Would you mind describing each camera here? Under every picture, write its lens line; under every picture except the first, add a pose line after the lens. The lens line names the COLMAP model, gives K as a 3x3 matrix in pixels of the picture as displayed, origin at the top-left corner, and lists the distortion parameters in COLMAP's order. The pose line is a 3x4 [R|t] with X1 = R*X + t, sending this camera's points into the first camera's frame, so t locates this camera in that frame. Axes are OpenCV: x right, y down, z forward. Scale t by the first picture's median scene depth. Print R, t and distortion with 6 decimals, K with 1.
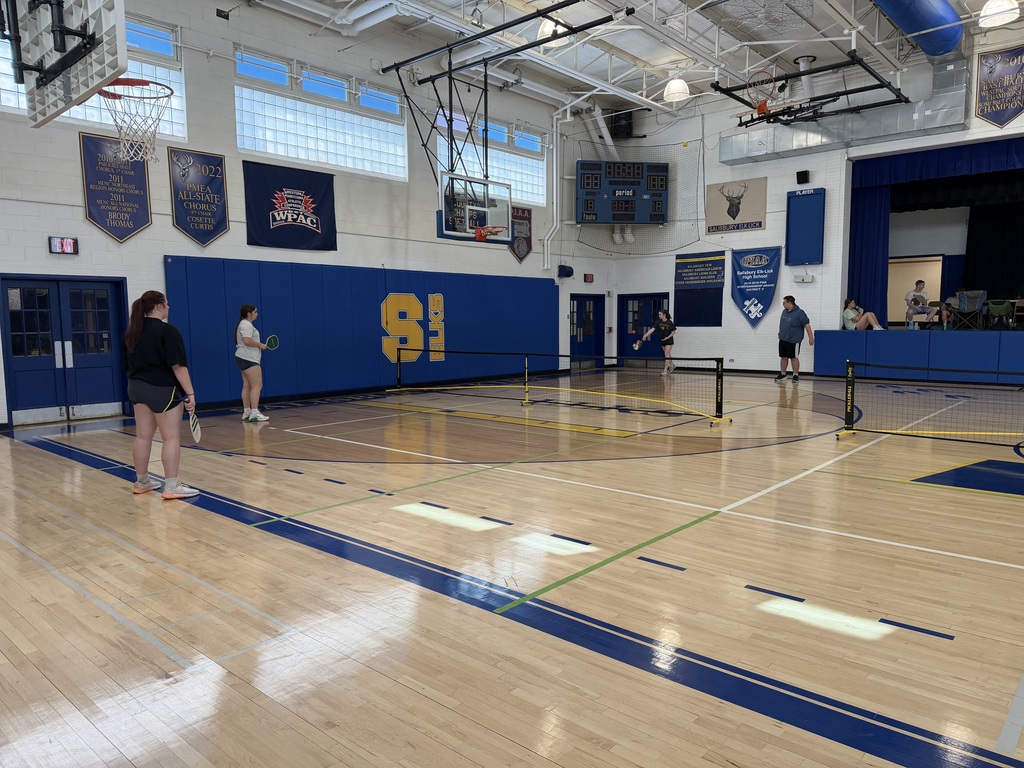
lens RADIAL K [[711.5, 0, 511.1], [0, 711.5, 392.9], [0, 0, 1]] dist [0.095630, -0.149110]
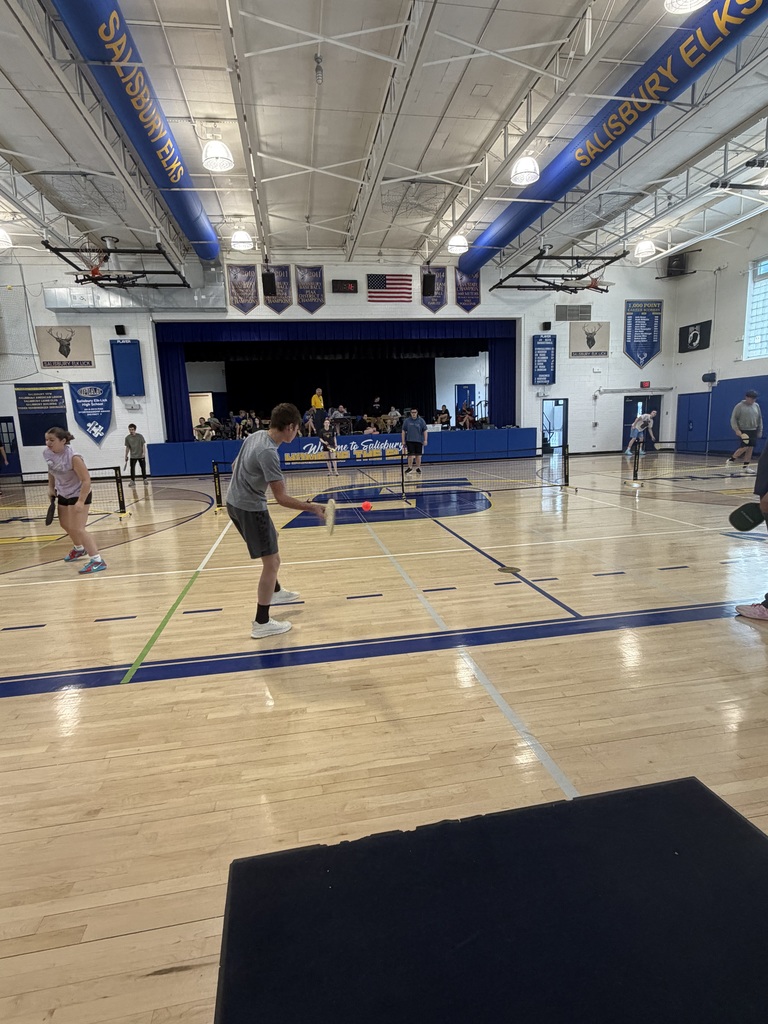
lens RADIAL K [[517.0, 0, 386.6], [0, 517.0, 513.2], [0, 0, 1]] dist [-0.004680, 0.000233]
pose [[0.614055, -0.148987, 0.775074, -0.097510], [0.114312, 0.988456, 0.099439, -0.002040], [-0.780941, 0.027539, 0.623998, 0.030709]]
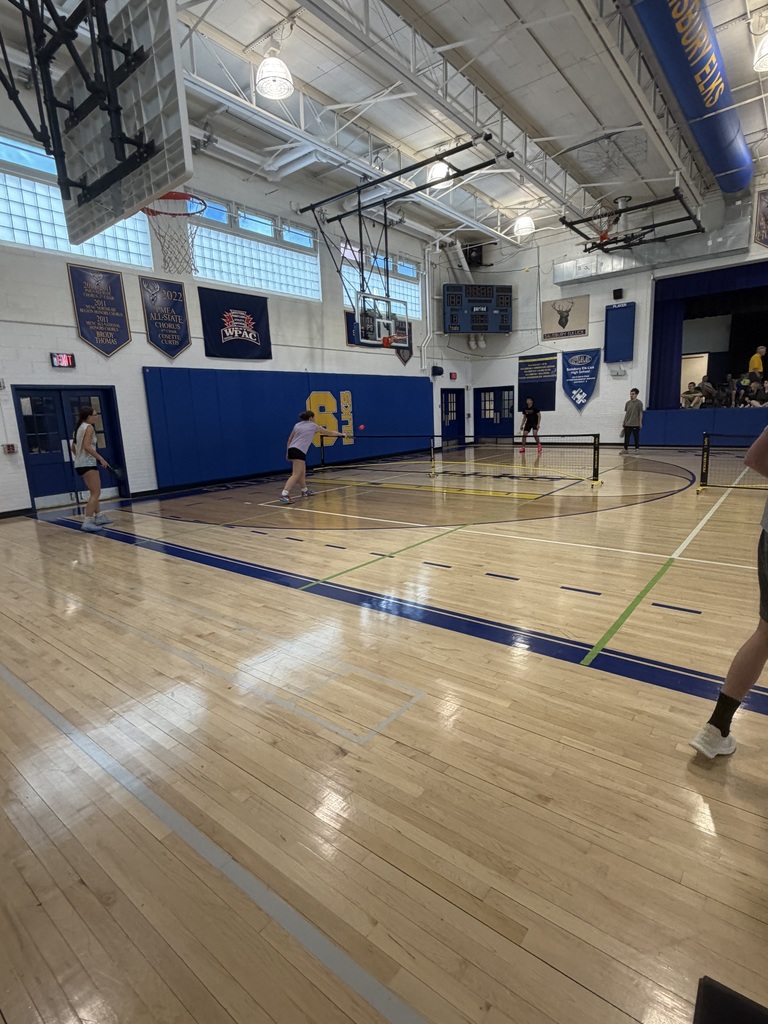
lens RADIAL K [[517.0, 0, 386.6], [0, 517.0, 513.2], [0, 0, 1]] dist [-0.004680, 0.000233]
pose [[0.997752, -0.043397, 0.051062, -0.094494], [0.038543, 0.994968, 0.092486, -0.005112], [-0.054819, -0.090310, 0.994404, 0.058976]]
